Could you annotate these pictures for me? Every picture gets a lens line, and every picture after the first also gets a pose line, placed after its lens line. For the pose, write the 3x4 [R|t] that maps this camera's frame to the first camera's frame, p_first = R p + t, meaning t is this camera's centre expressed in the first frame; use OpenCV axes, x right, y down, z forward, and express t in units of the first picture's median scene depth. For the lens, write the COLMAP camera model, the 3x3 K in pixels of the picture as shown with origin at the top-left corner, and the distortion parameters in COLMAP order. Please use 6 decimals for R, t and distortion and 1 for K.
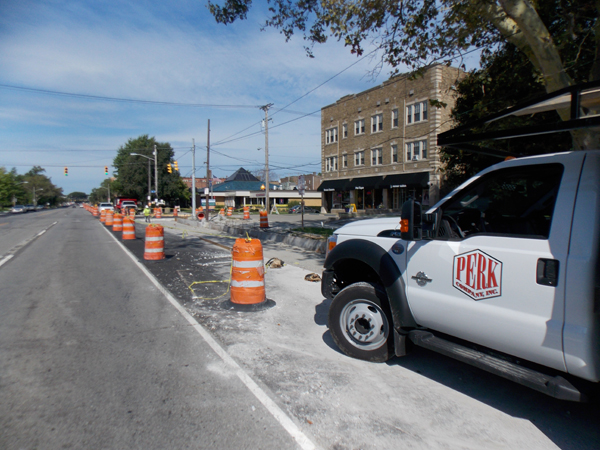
lens RADIAL K [[398.5, 0, 300.8], [0, 398.5, 226.3], [0, 0, 1]] dist [0.008183, -0.002275]
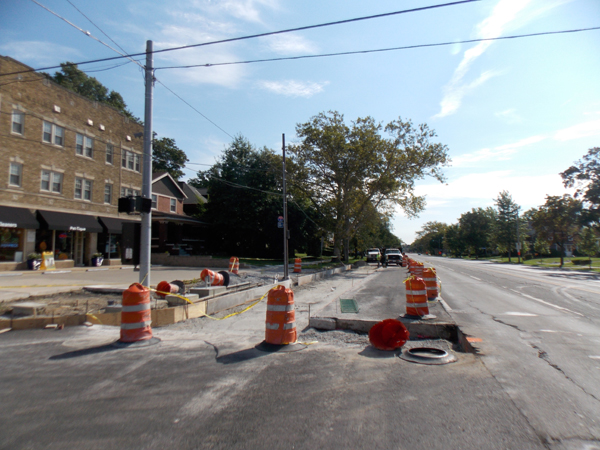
lens RADIAL K [[398.5, 0, 298.6], [0, 398.5, 221.7], [0, 0, 1]] dist [0.008183, -0.002275]
pose [[-0.724518, 0.043187, 0.687901, -0.604454], [0.031779, 0.999067, -0.029252, -0.074593], [-0.688522, 0.000668, -0.725215, 1.225650]]
